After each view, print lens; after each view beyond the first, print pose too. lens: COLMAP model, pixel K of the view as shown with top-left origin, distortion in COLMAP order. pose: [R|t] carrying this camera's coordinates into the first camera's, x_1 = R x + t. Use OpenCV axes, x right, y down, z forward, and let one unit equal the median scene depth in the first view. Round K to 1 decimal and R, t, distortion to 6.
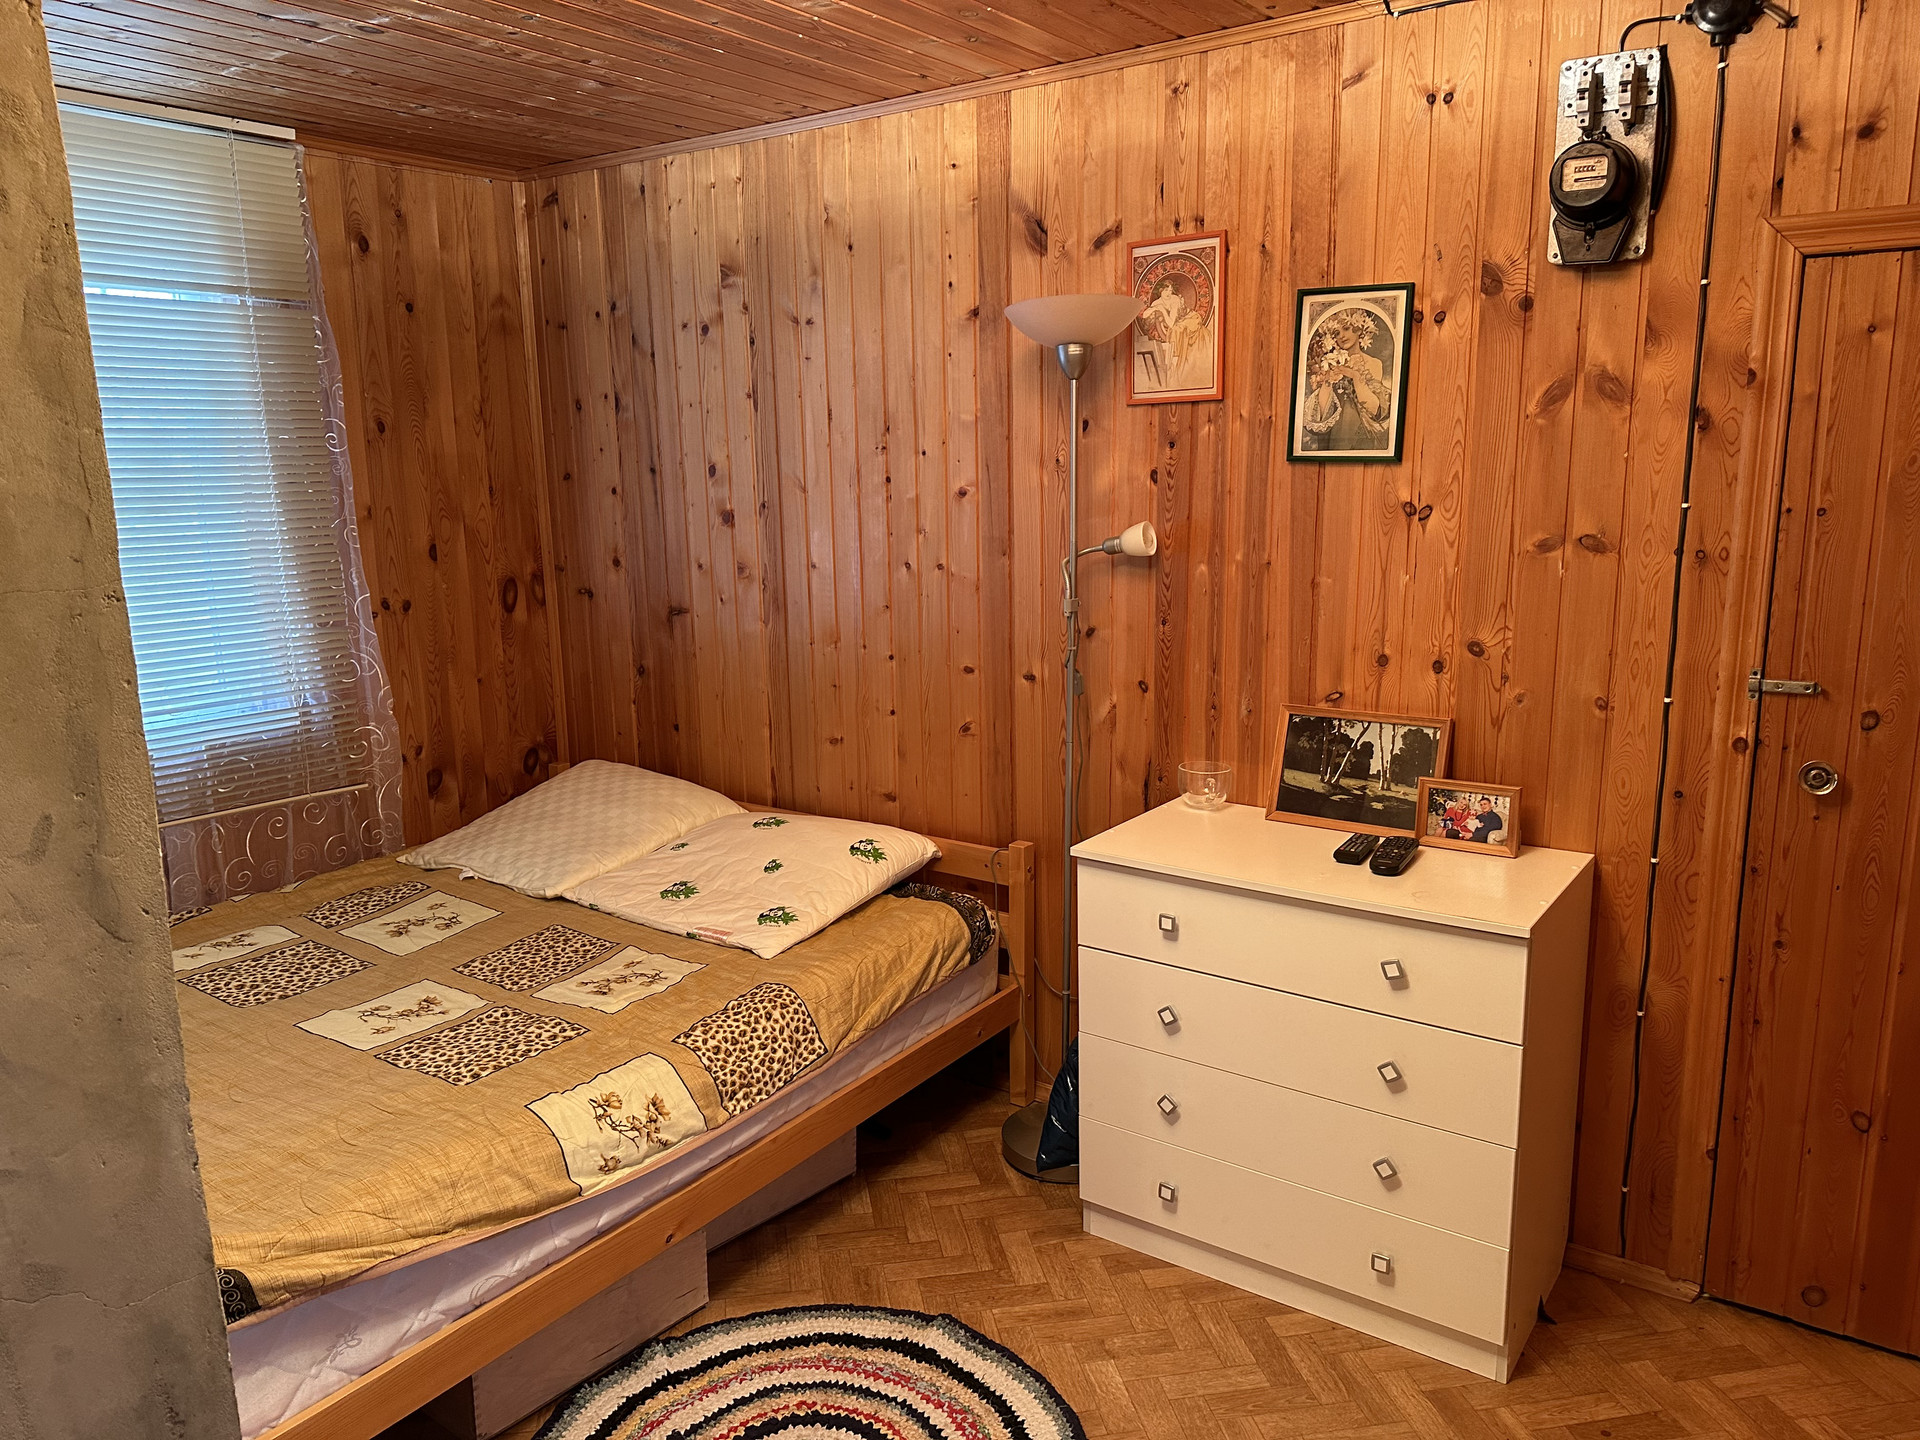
lens RADIAL K [[1367.9, 0, 956.8], [0, 1367.9, 718.3], [0, 0, 1]] dist [0.018472, -0.004369]
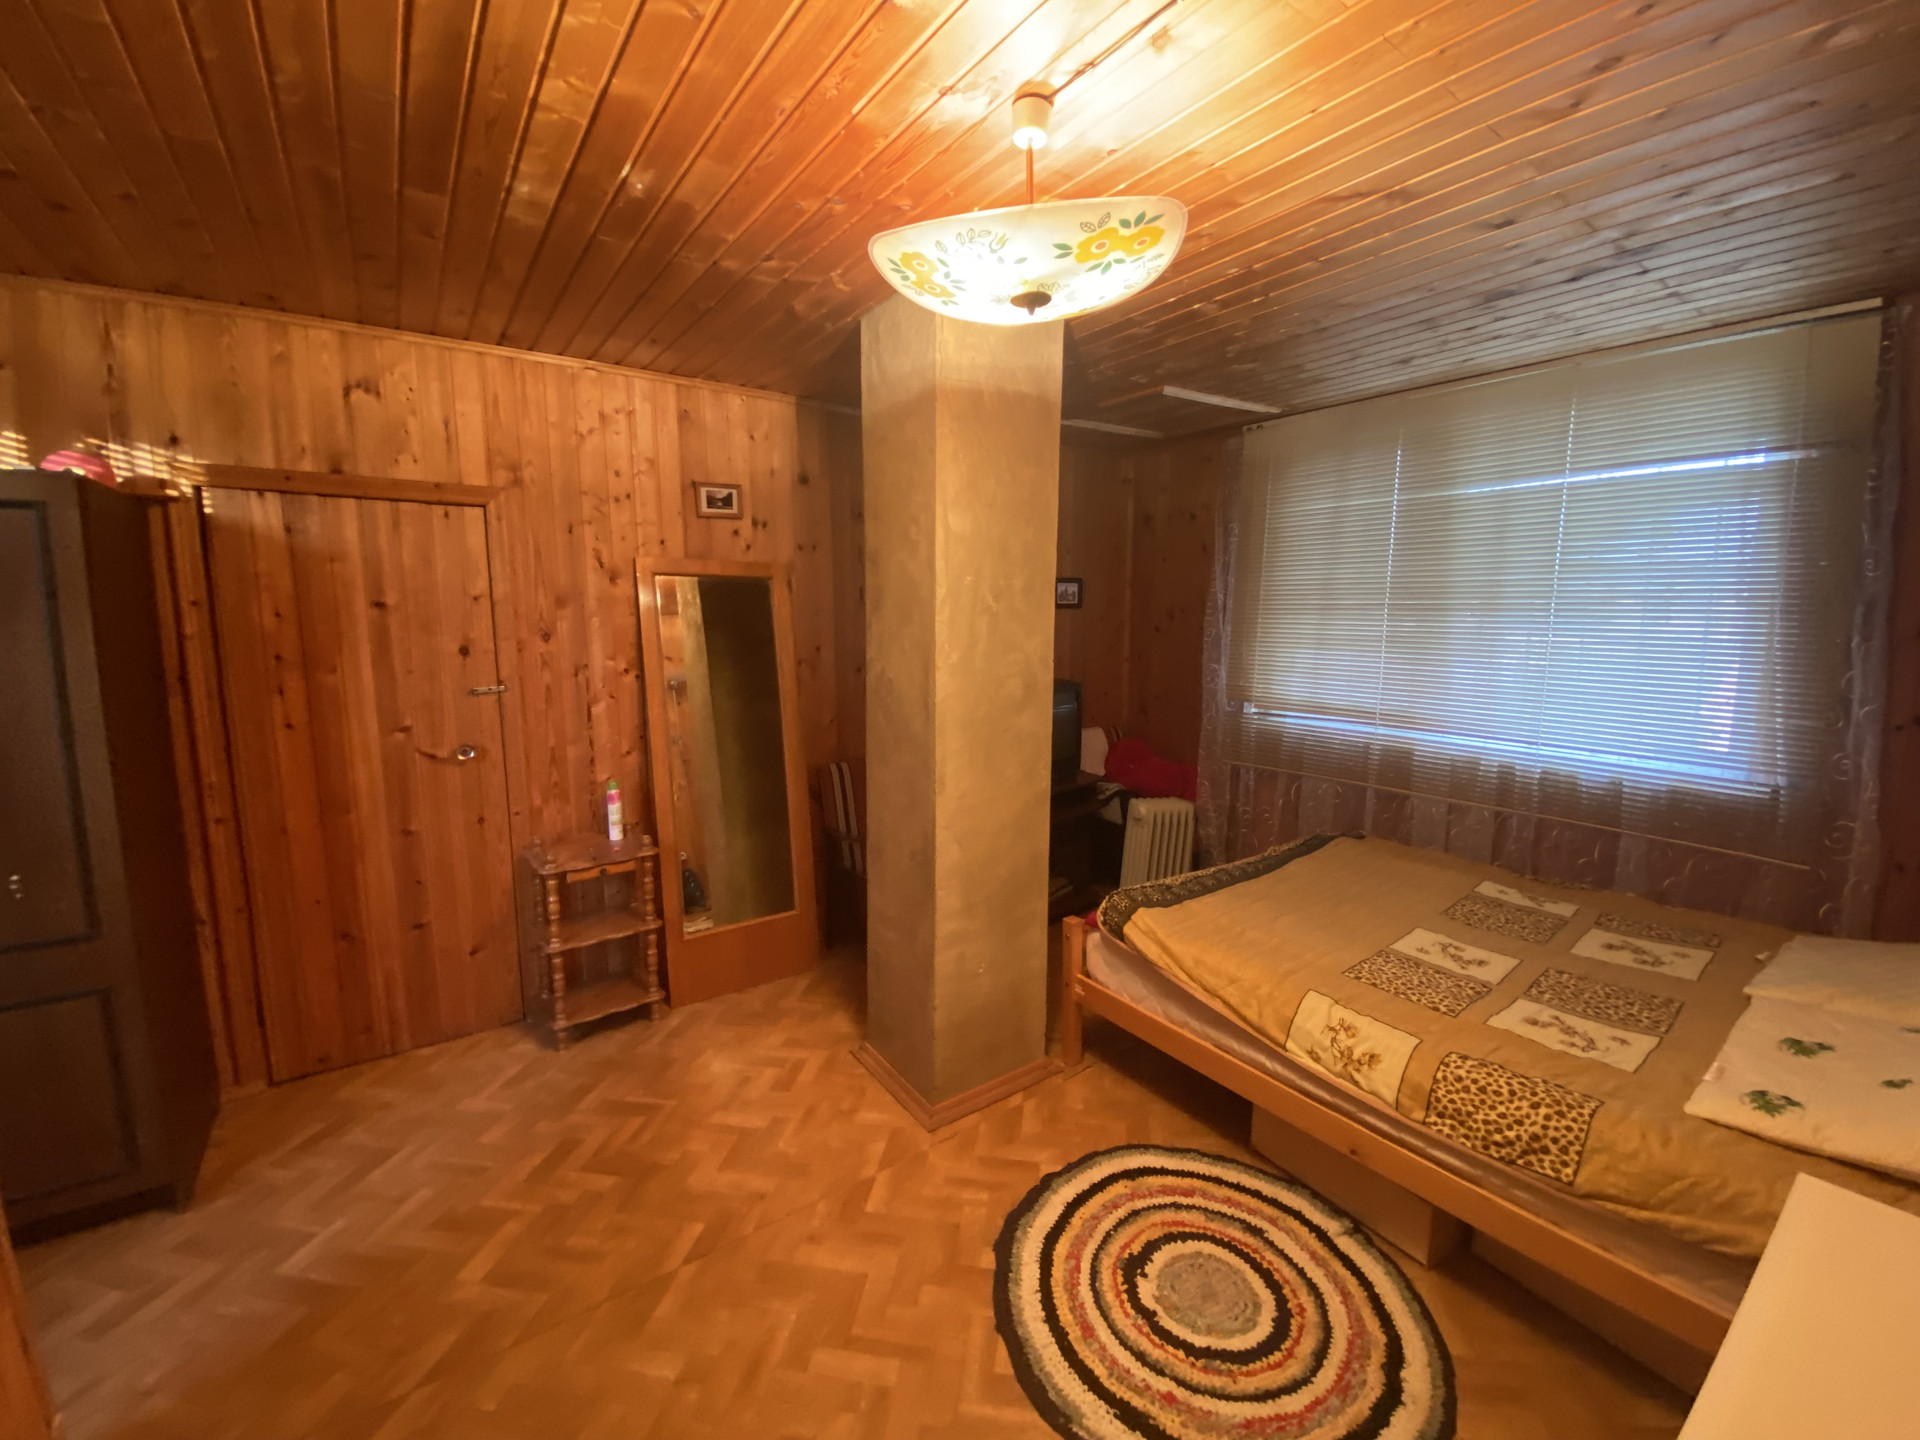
lens RADIAL K [[783.4, 0, 955.8], [0, 783.4, 720.6], [0, 0, 1]] dist [0.005711, -0.012688]
pose [[-0.338528, 0.153744, -0.928311, 0.548072], [-0.165289, 0.961505, 0.219518, -0.131071], [0.926325, 0.227753, -0.300084, 0.727265]]
